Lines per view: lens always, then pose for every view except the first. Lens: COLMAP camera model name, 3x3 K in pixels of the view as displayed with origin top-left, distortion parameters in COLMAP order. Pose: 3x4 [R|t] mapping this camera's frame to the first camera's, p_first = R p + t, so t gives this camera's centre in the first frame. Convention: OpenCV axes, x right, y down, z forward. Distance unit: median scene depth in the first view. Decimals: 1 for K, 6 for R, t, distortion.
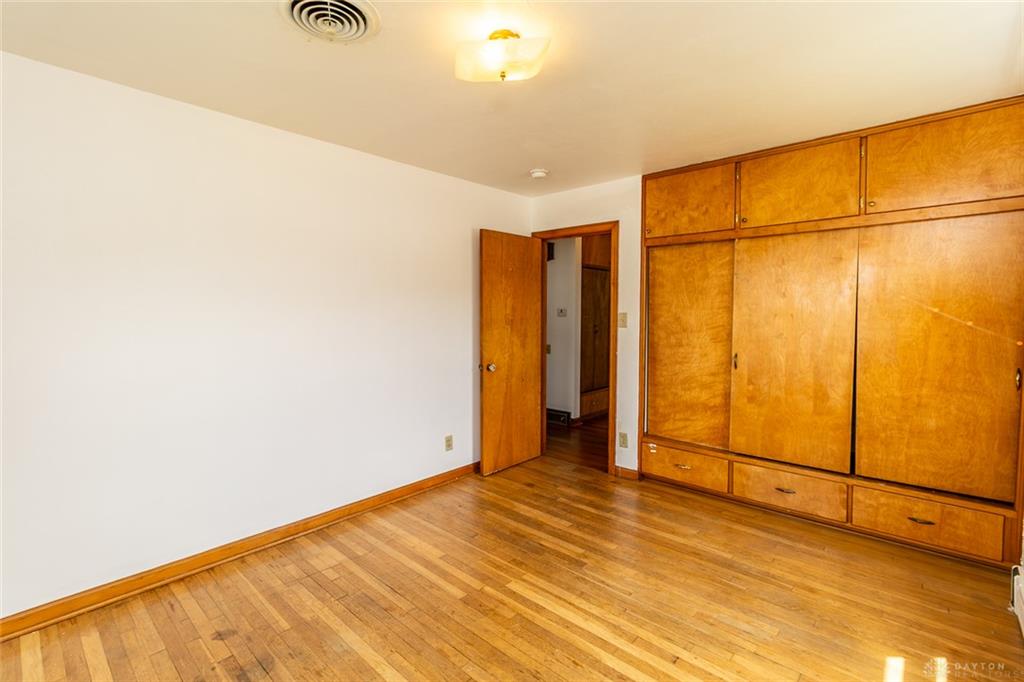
lens RADIAL K [[480.8, 0, 509.4], [0, 480.8, 332.0], [0, 0, 1]] dist [0.000363, -0.000168]
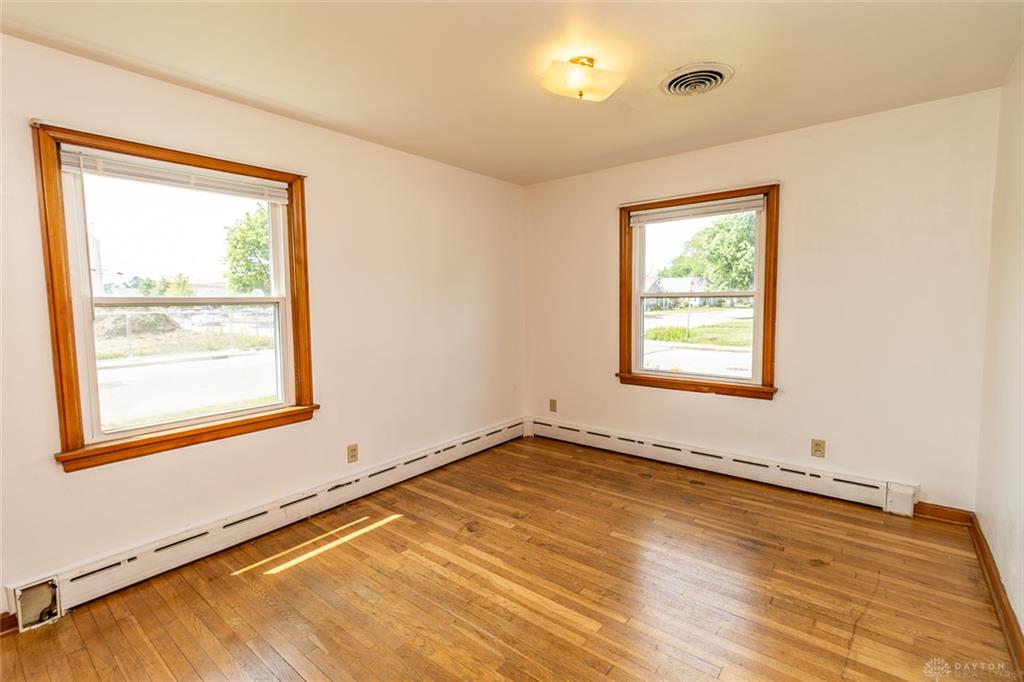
lens RADIAL K [[480.8, 0, 509.4], [0, 480.8, 332.0], [0, 0, 1]] dist [0.000363, -0.000168]
pose [[-0.998099, 0.018492, -0.058794, 0.204348], [0.011408, 0.992875, 0.118609, -0.075898], [0.060568, 0.117713, -0.991199, 1.877006]]
